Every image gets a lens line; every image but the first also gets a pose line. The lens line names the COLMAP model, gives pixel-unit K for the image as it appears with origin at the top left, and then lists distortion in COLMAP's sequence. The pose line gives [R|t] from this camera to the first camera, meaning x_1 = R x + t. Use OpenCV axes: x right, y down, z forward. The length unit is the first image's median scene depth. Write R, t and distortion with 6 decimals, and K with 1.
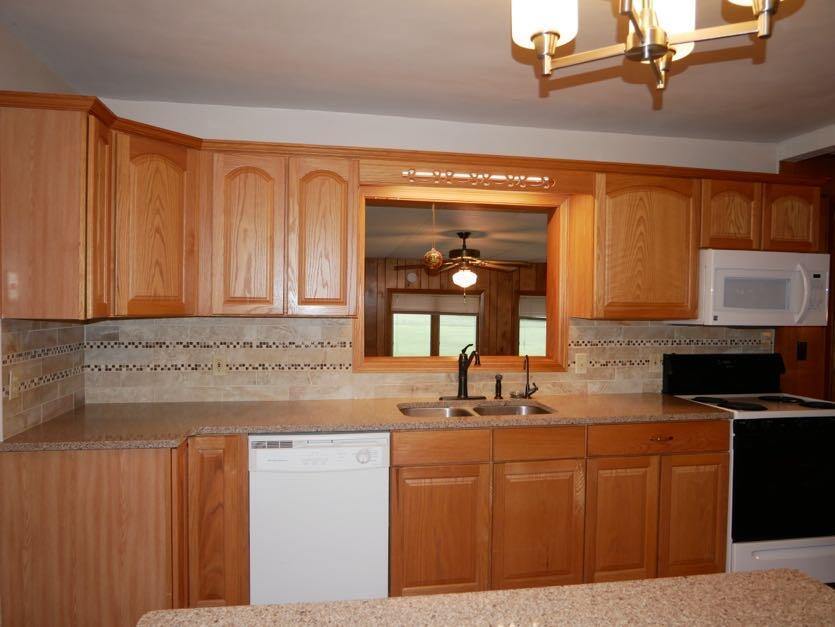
lens RADIAL K [[590.8, 0, 413.0], [0, 590.8, 314.9], [0, 0, 1]] dist [-0.051423, 0.022190]
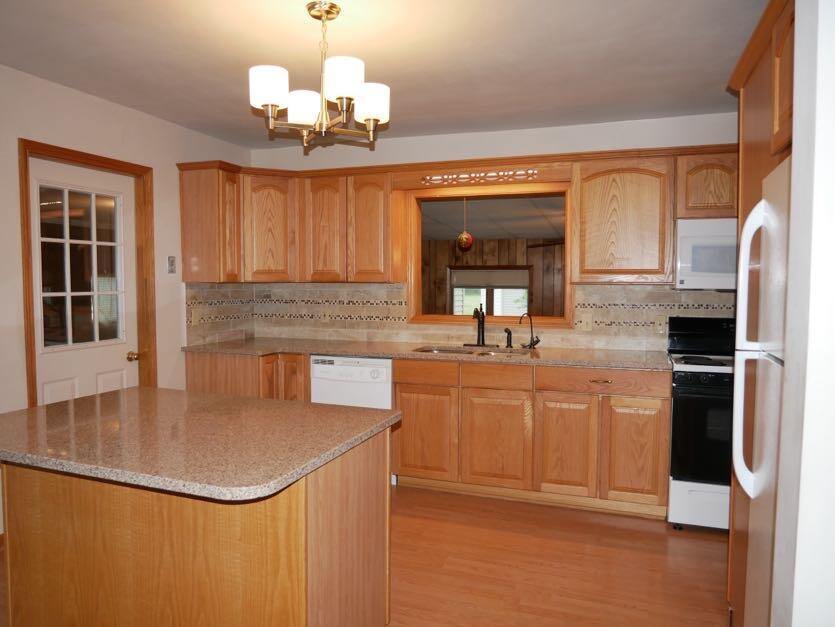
lens RADIAL K [[590.8, 0, 414.5], [0, 590.8, 313.1], [0, 0, 1]] dist [-0.051423, 0.022190]
pose [[0.869578, 0.017575, -0.493483, 0.625890], [-0.004682, 0.999615, 0.027351, 0.036165], [0.493774, -0.021473, 0.869325, -0.216818]]
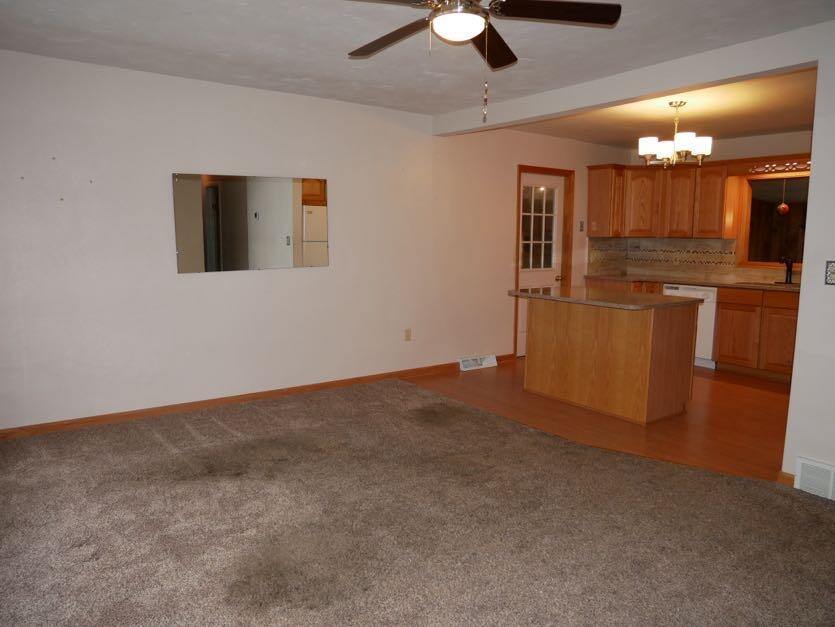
lens RADIAL K [[590.8, 0, 420.9], [0, 590.8, 311.1], [0, 0, 1]] dist [-0.051423, 0.022190]
pose [[0.453596, 0.105303, -0.884965, 1.247038], [-0.025209, 0.994114, 0.105369, 0.066843], [0.890851, -0.025486, 0.453580, -0.915295]]
